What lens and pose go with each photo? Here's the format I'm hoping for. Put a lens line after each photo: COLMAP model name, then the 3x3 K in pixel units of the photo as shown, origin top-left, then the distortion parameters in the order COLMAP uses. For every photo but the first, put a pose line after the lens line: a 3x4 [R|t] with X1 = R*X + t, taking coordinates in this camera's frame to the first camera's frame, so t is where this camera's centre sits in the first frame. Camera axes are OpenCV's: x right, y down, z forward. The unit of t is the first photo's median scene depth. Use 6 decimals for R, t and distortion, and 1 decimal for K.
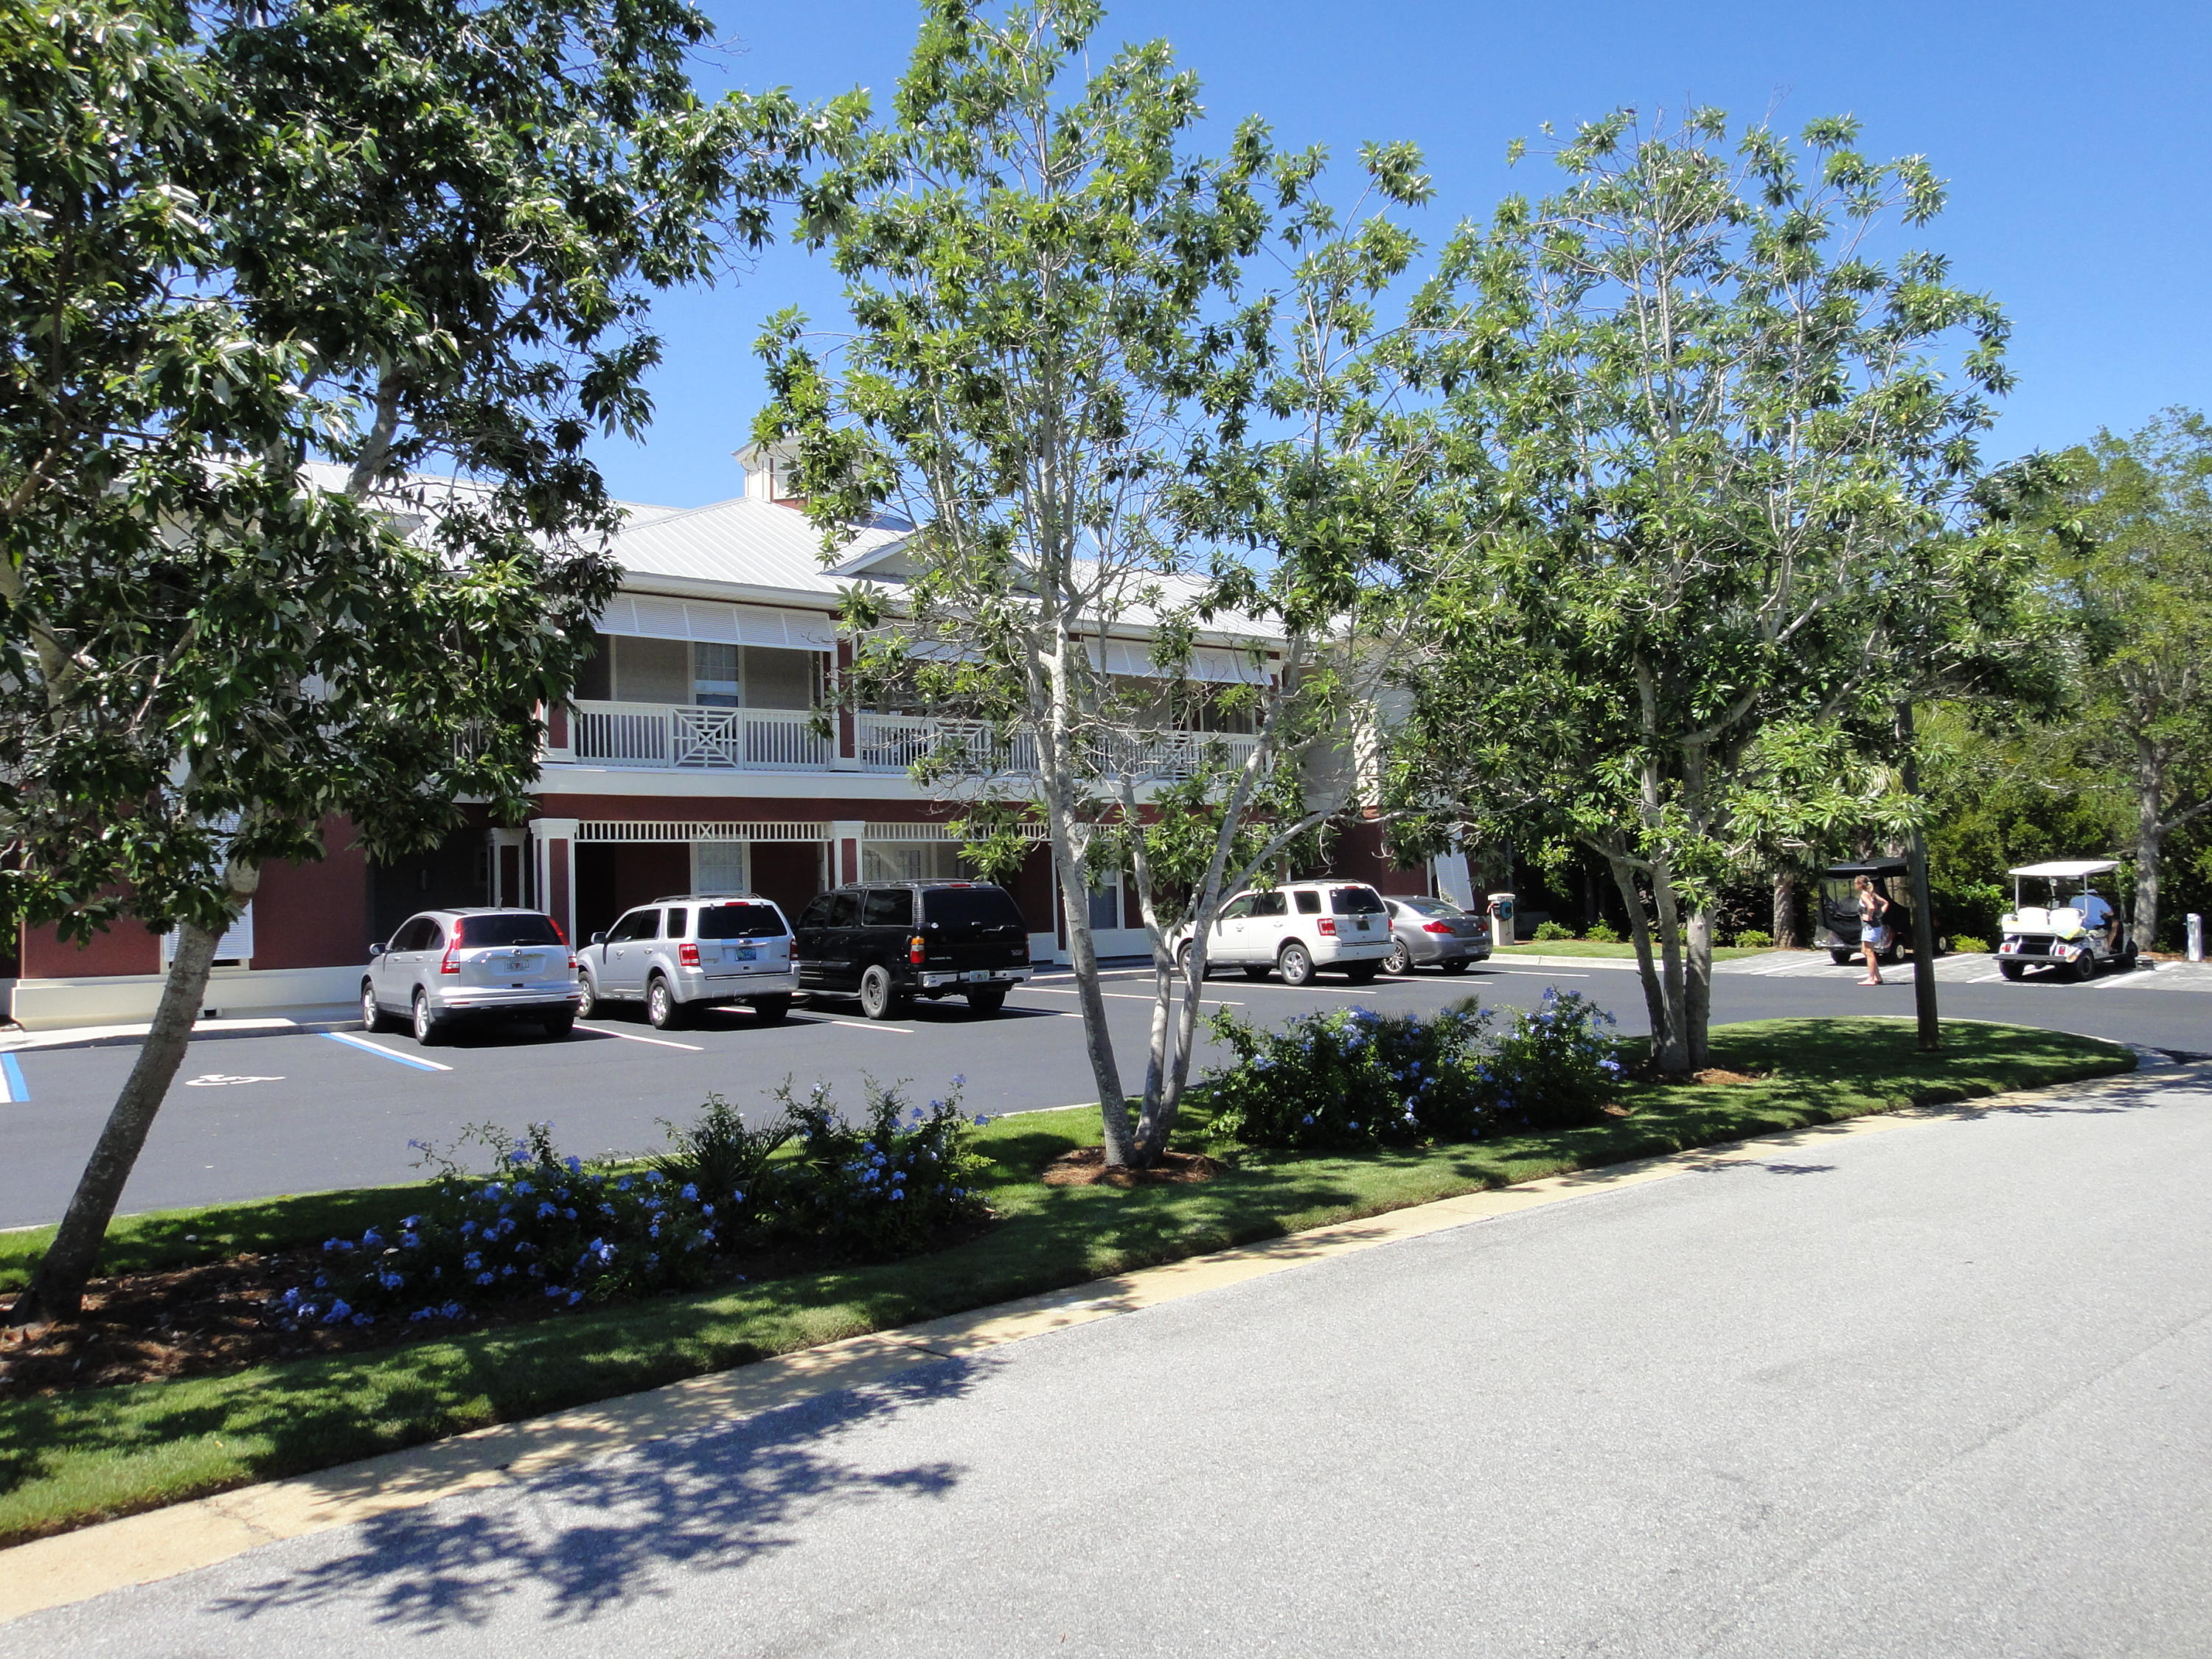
lens RADIAL K [[1569.6, 0, 1099.5], [0, 1569.6, 822.5], [0, 0, 1]] dist [-0.005803, -0.000636]
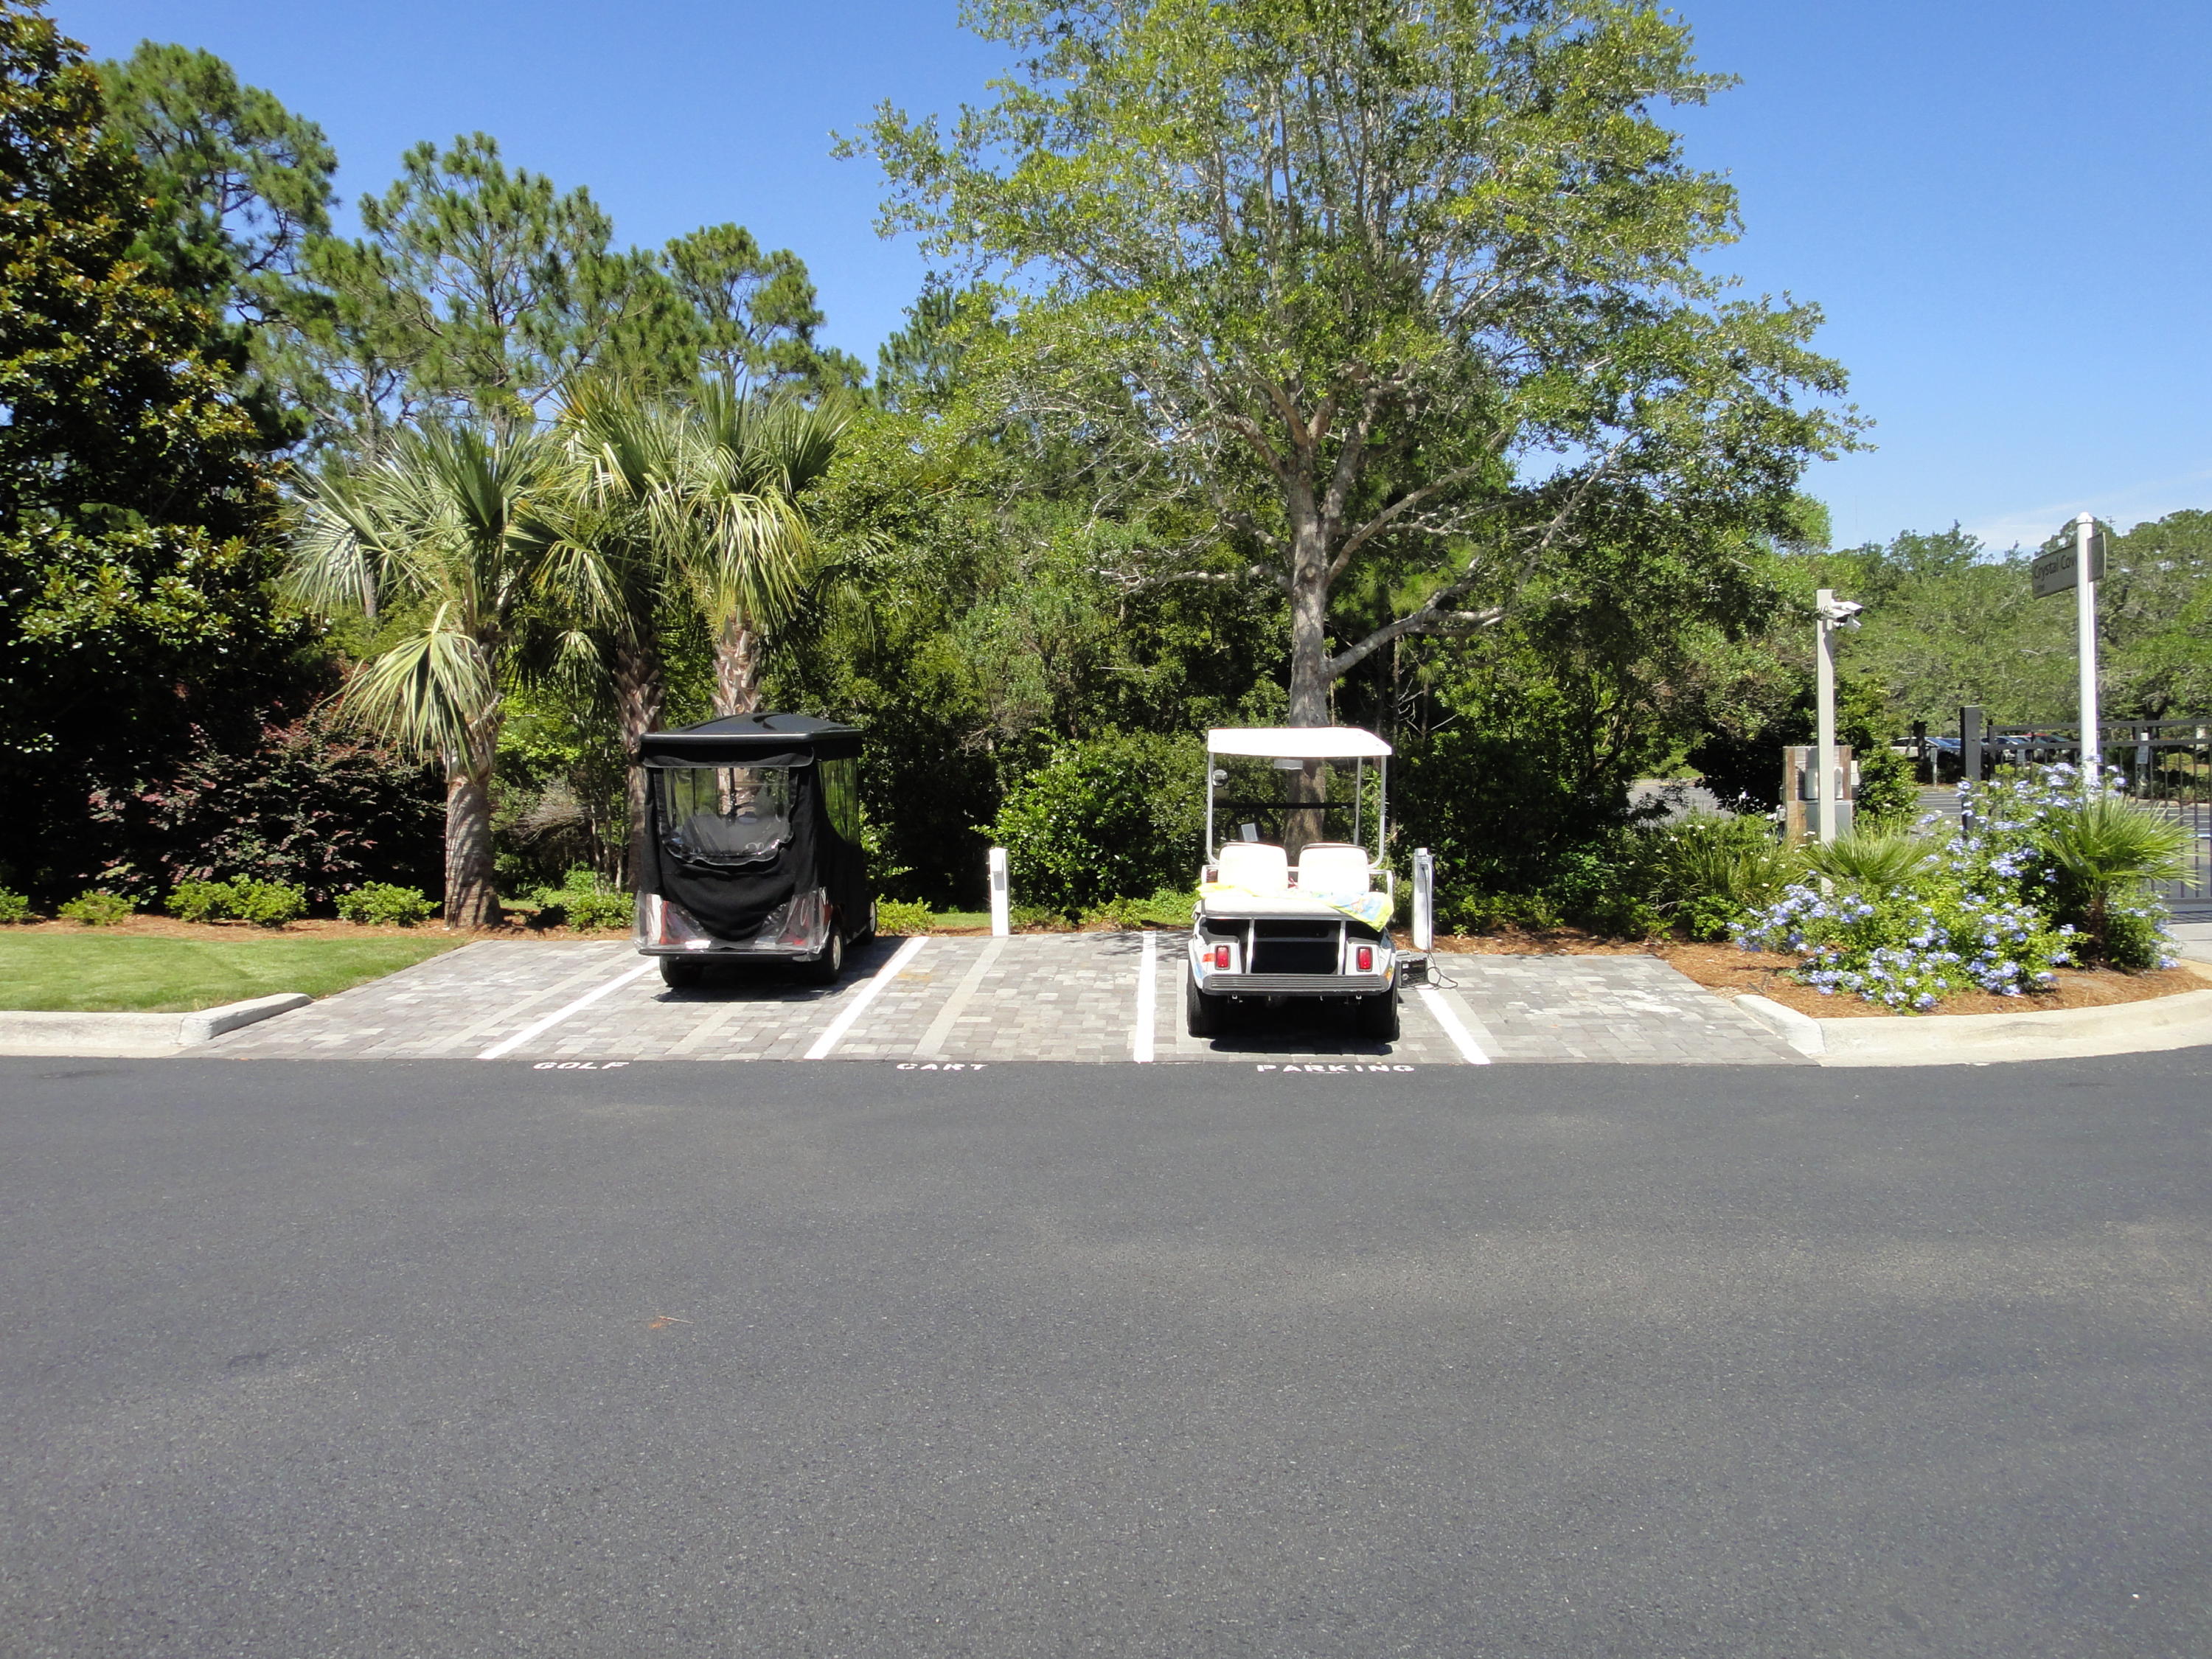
lens RADIAL K [[1569.6, 0, 1099.5], [0, 1569.6, 822.5], [0, 0, 1]] dist [-0.005803, -0.000636]
pose [[0.620288, -0.012667, 0.784272, 0.275327], [-0.039134, 0.998125, 0.047073, 0.032830], [-0.783397, -0.059891, 0.618629, 0.796139]]
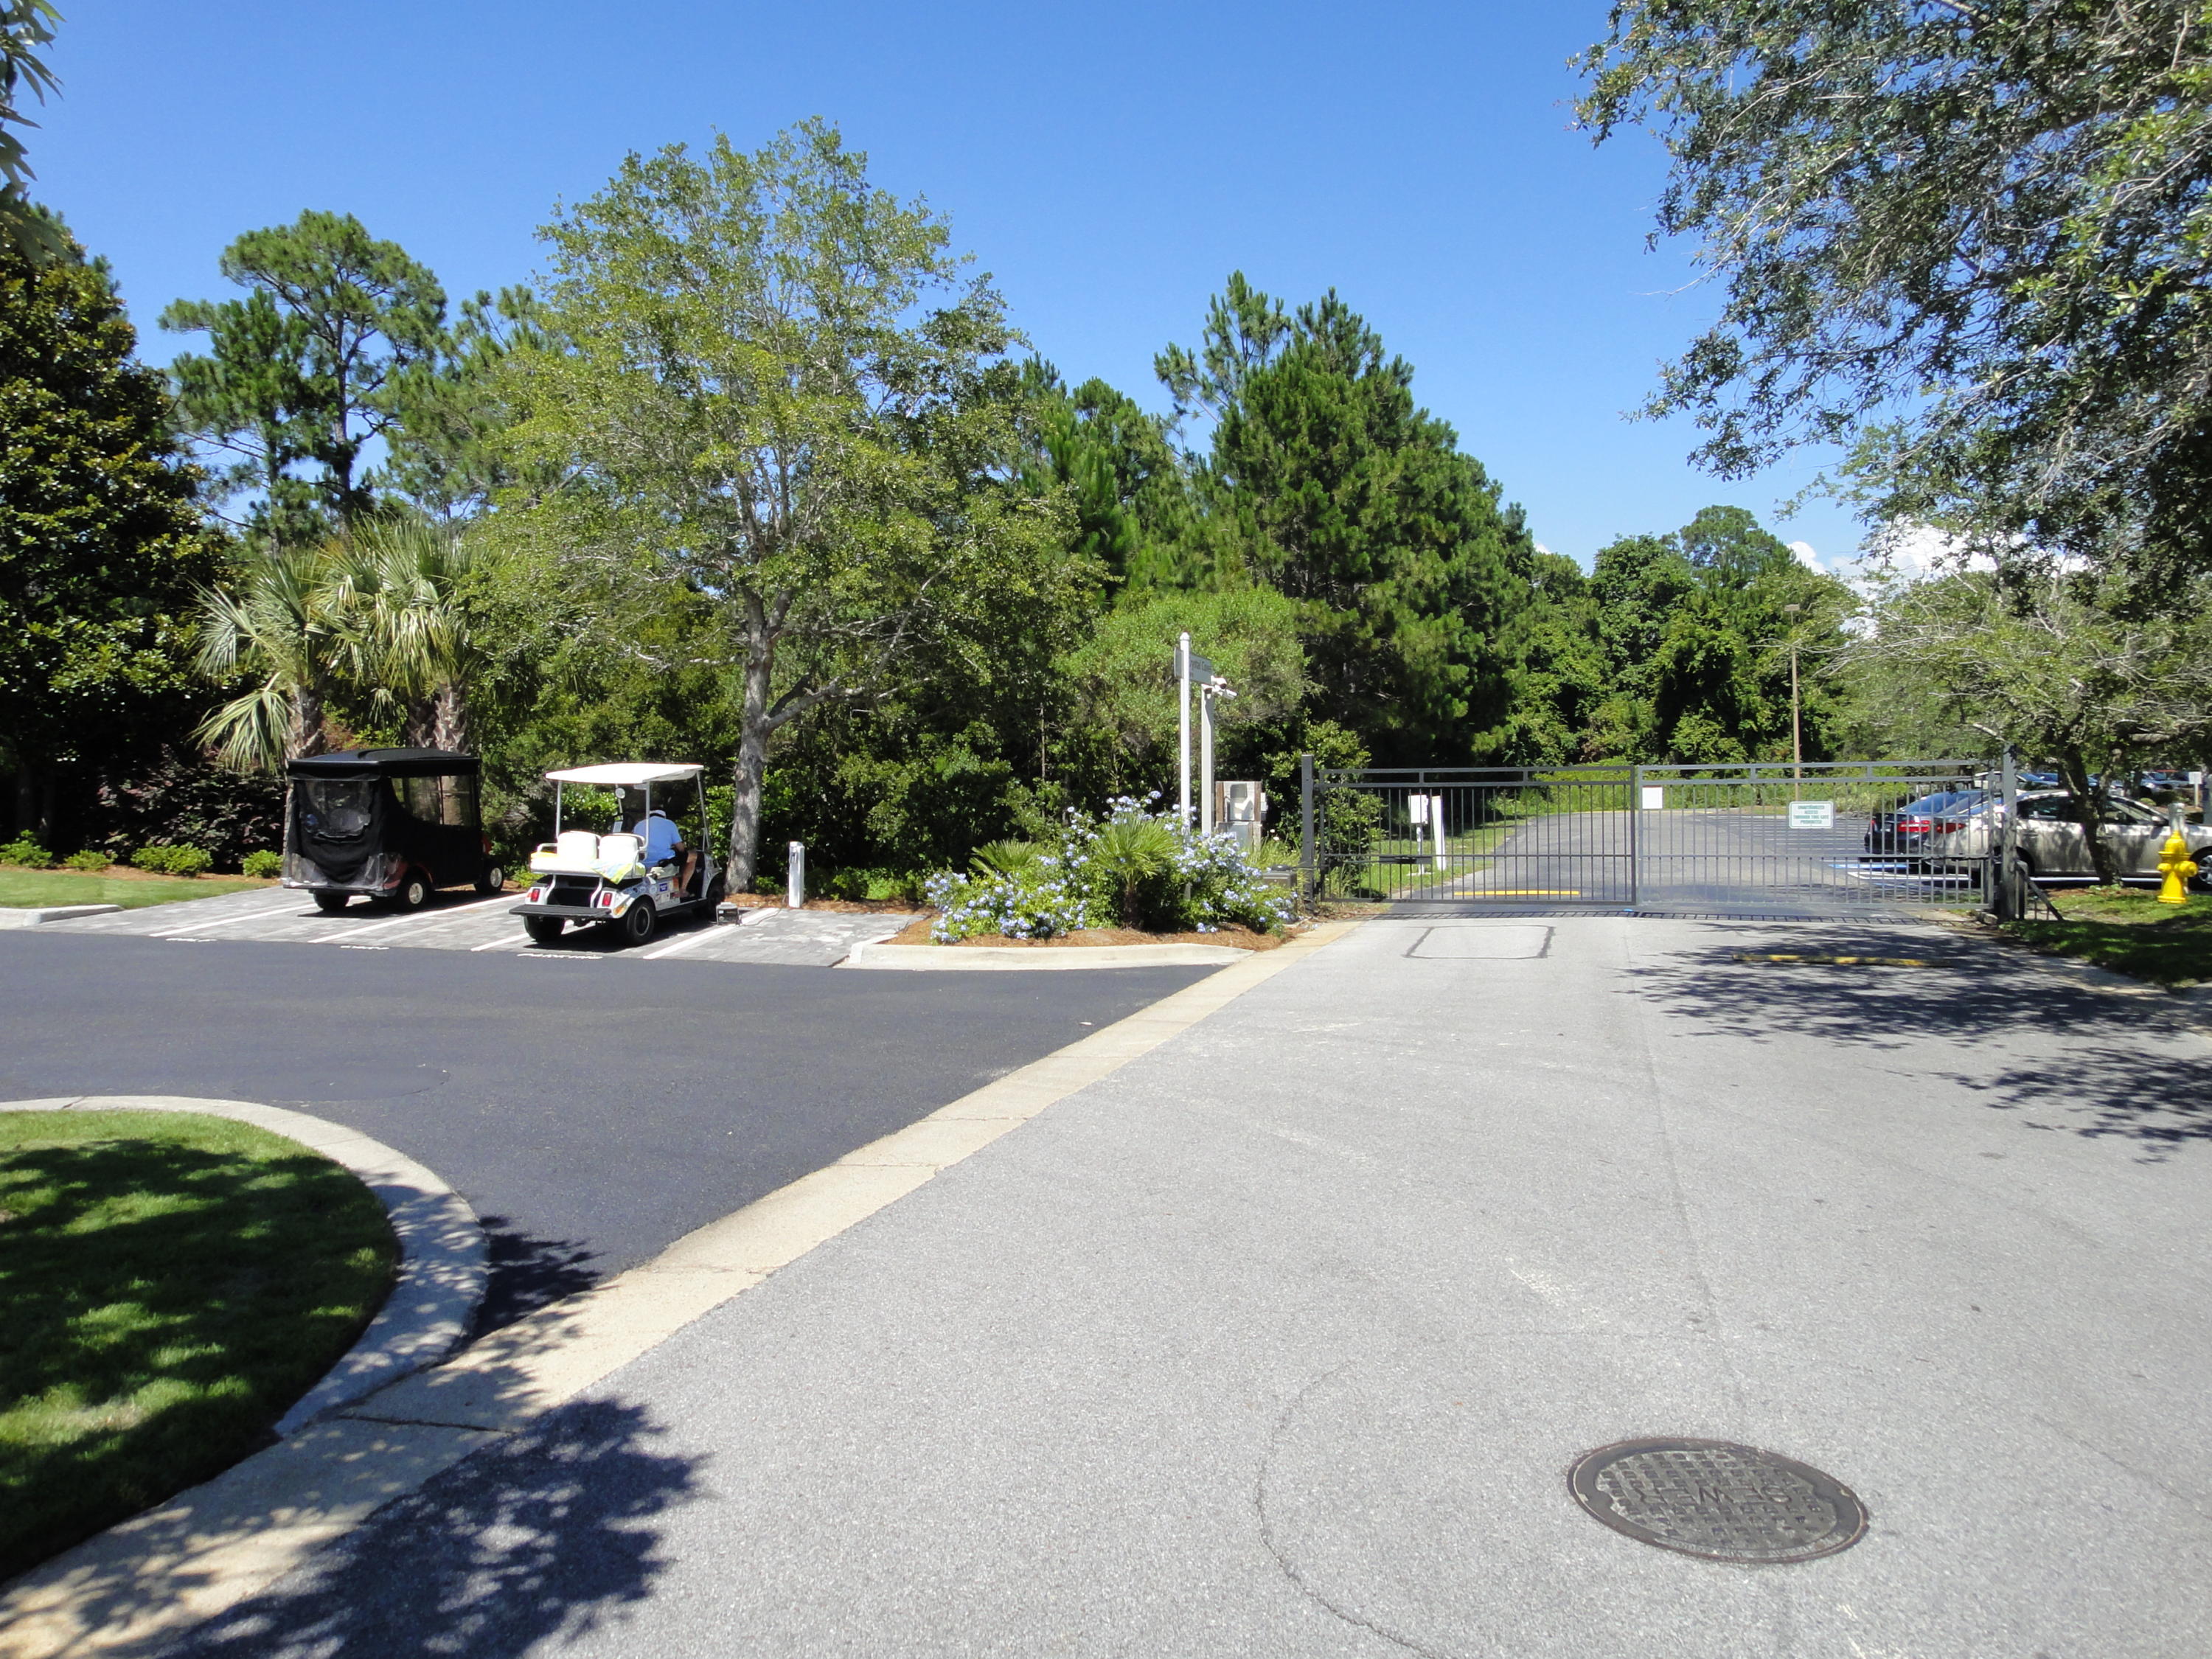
lens RADIAL K [[1569.6, 0, 1099.5], [0, 1569.6, 822.5], [0, 0, 1]] dist [-0.005803, -0.000636]
pose [[0.740569, 0.013105, 0.671853, 0.320679], [-0.058048, 0.997320, 0.044532, 0.009302], [-0.669469, -0.071979, 0.739345, 0.377844]]
